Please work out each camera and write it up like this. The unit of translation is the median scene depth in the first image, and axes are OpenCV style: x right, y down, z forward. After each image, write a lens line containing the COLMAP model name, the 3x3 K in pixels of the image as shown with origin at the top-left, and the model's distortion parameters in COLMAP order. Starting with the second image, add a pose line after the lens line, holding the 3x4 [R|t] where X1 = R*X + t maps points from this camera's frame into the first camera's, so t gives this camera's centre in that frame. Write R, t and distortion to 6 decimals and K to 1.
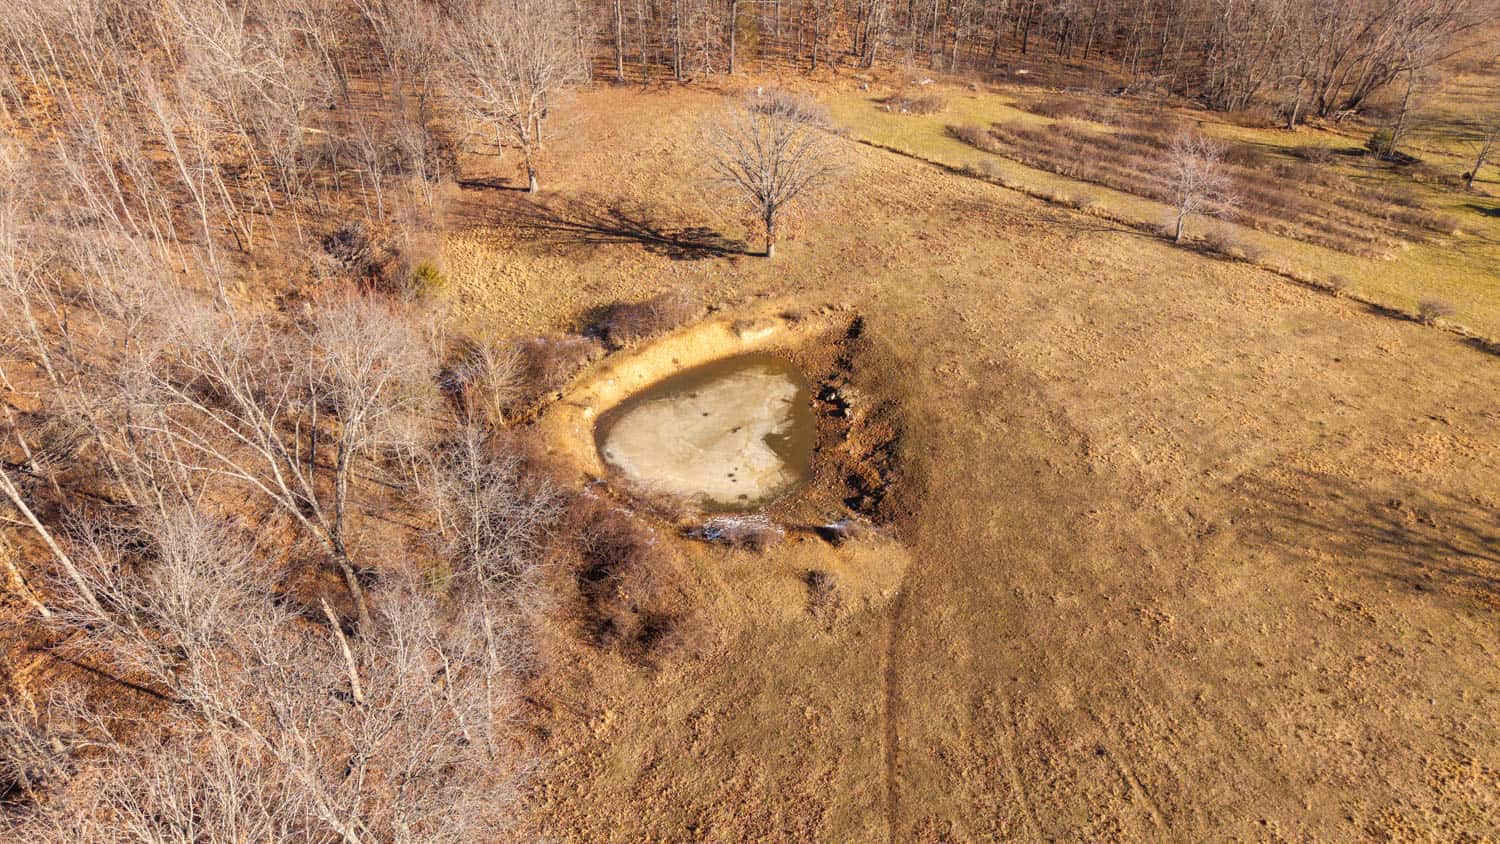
lens RADIAL K [[982.7, 0, 750.0], [0, 982.7, 422.0], [0, 0, 1]] dist [0.043781, -0.048893]
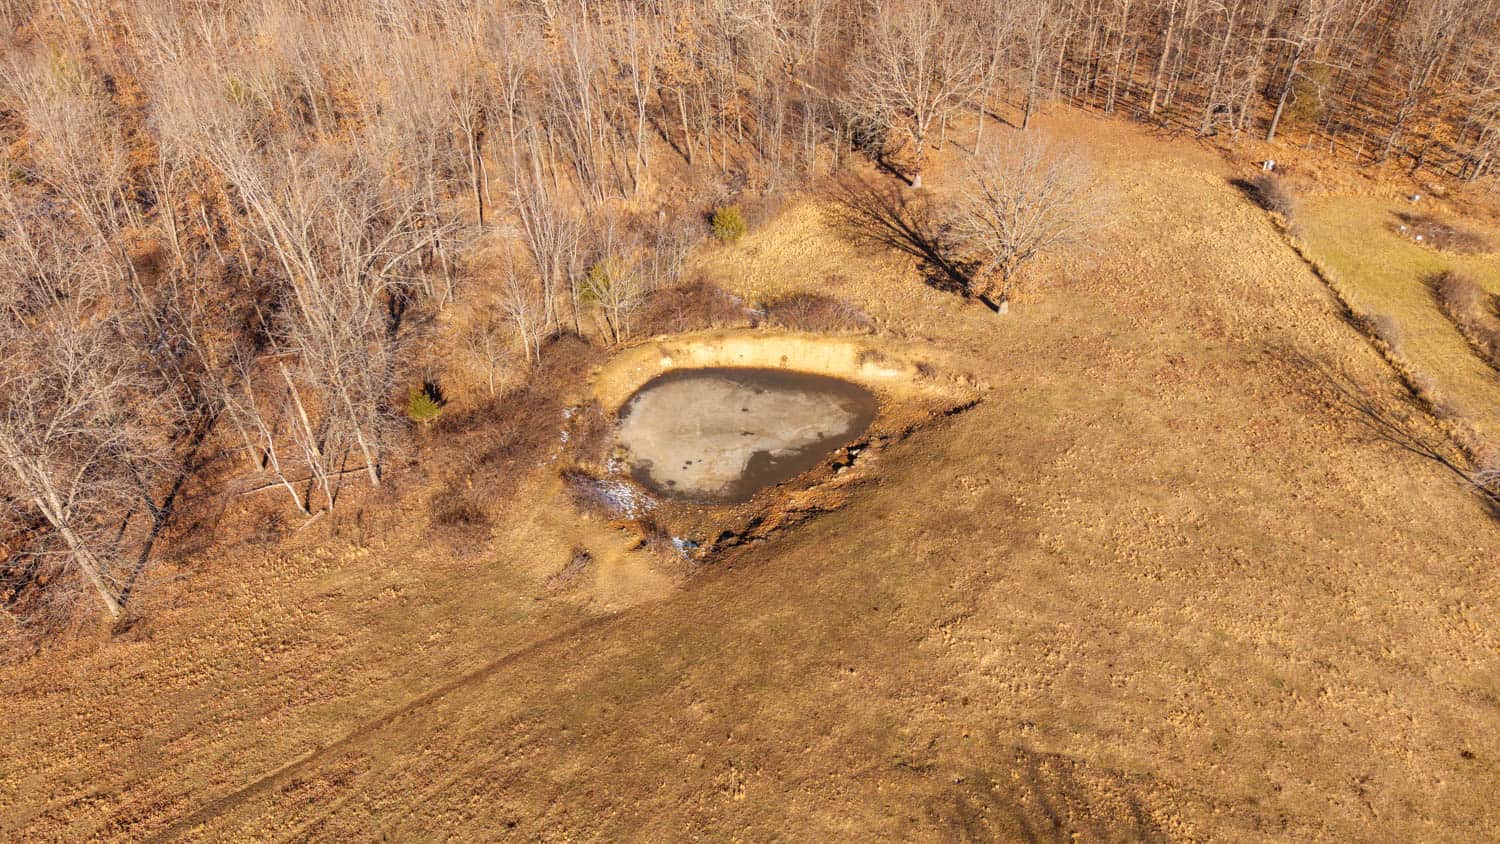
lens RADIAL K [[982.7, 0, 750.0], [0, 982.7, 422.0], [0, 0, 1]] dist [0.043781, -0.048893]
pose [[0.687103, 0.424730, -0.589487, 0.517015], [-0.426604, 0.892597, 0.145875, -0.135304], [0.588132, 0.151247, 0.794497, 0.194885]]
